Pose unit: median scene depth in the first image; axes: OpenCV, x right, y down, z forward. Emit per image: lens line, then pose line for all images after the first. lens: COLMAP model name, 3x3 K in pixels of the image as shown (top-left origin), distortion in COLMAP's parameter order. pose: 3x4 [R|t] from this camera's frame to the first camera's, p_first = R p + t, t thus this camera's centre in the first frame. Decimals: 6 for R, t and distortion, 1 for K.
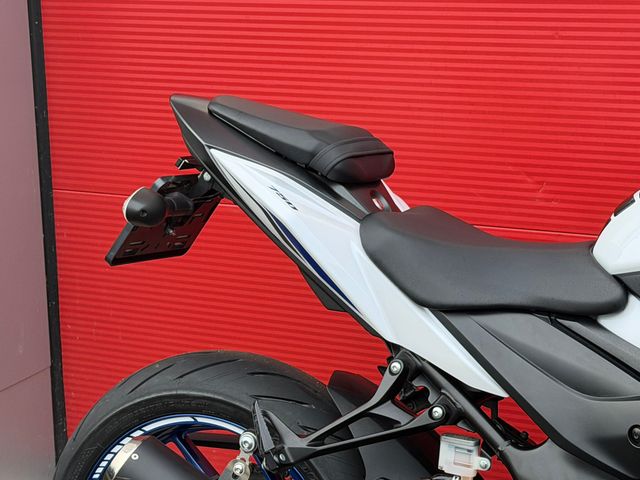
lens RADIAL K [[1519.9, 0, 316.8], [0, 1519.9, 243.3], [0, 0, 1]] dist [0.140356, 0.000000]
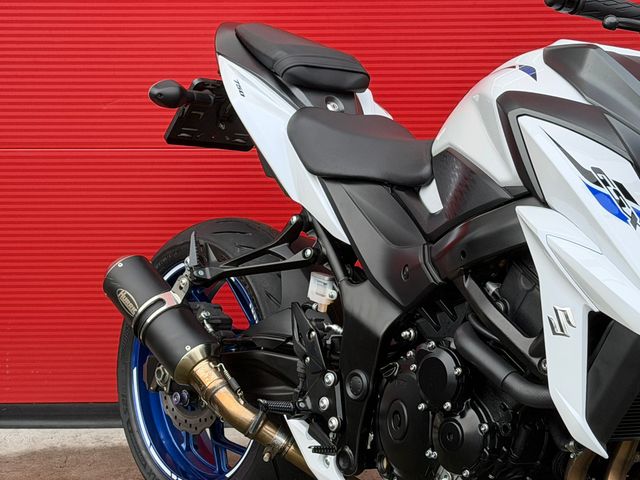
lens RADIAL K [[1519.9, 0, 308.8], [0, 1519.9, 251.5], [0, 0, 1]] dist [0.140356, 0.000000]
pose [[0.903484, 0.114060, -0.413167, 0.618838], [-0.131838, 0.991163, -0.014670, 0.127550], [0.407843, 0.067725, 0.910537, -0.200915]]
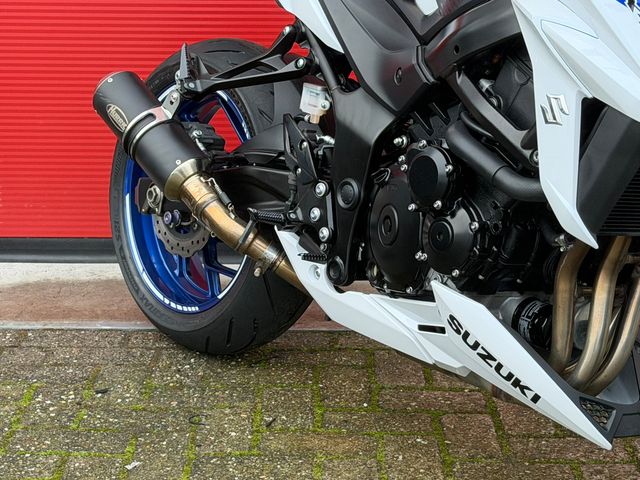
lens RADIAL K [[1519.9, 0, 316.3], [0, 1519.9, 243.1], [0, 0, 1]] dist [0.140356, 0.000000]
pose [[0.901850, 0.146158, -0.406576, 0.633343], [-0.139948, 0.989129, 0.045150, 0.199849], [0.408755, 0.016181, 0.912501, -0.171955]]
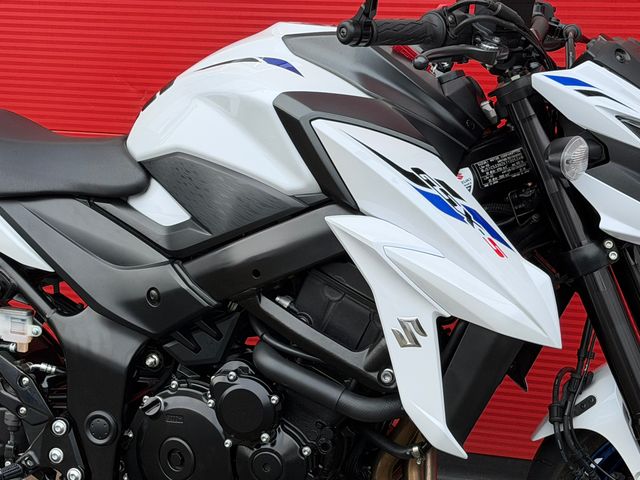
lens RADIAL K [[1519.9, 0, 319.7], [0, 1519.9, 246.7], [0, 0, 1]] dist [0.140356, 0.000000]
pose [[0.991486, -0.036081, 0.125114, 0.176642], [0.030645, 0.998512, 0.045108, 0.035819], [-0.126555, -0.040890, 0.991116, -0.158157]]
